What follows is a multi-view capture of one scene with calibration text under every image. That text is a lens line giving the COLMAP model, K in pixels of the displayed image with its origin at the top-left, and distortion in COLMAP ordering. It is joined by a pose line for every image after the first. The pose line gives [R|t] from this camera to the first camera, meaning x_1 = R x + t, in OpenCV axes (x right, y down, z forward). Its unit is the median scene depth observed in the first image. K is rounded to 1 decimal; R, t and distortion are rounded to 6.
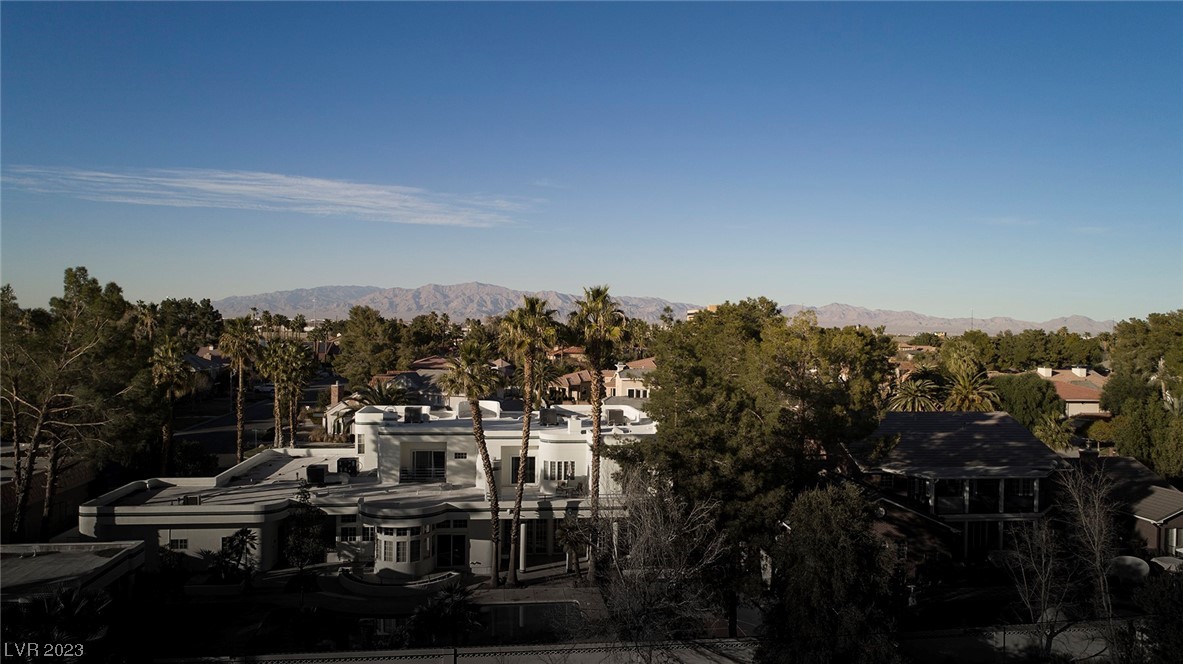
lens RADIAL K [[795.4, 0, 594.5], [0, 795.4, 334.1], [0, 0, 1]] dist [-0.012933, 0.003650]
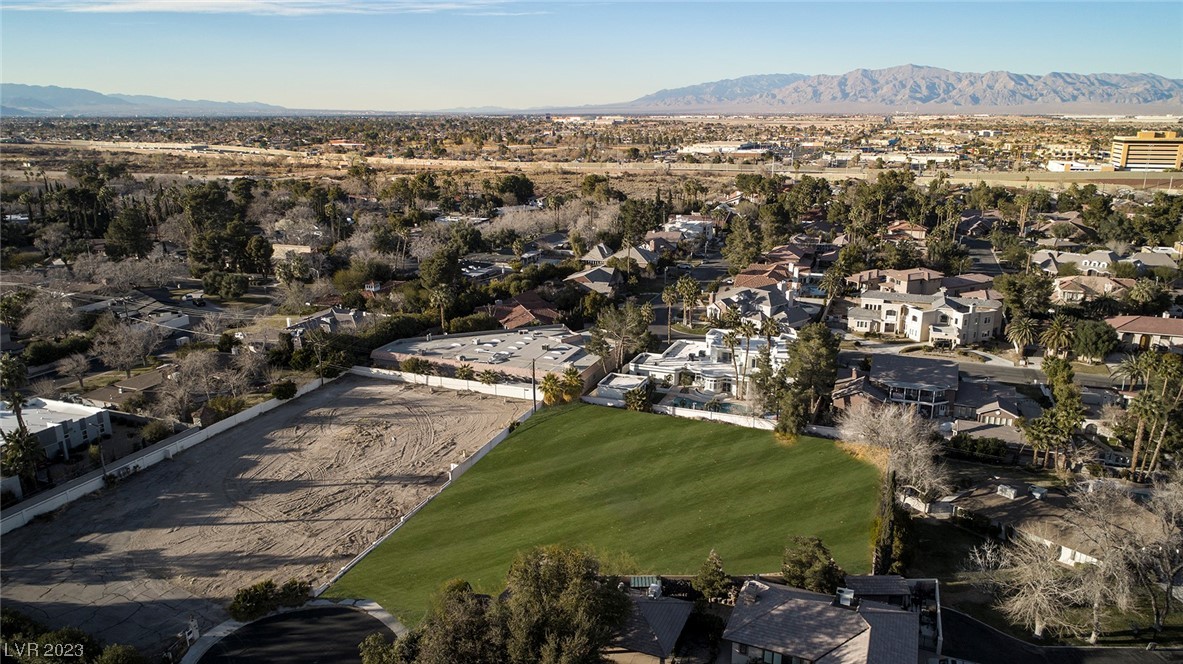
lens RADIAL K [[795.4, 0, 594.5], [0, 795.4, 334.1], [0, 0, 1]] dist [-0.012933, 0.003650]
pose [[0.871897, 0.108807, -0.477447, 0.913029], [0.016600, 0.967874, 0.250886, -0.798042], [0.489407, -0.226672, 0.842081, -2.054843]]
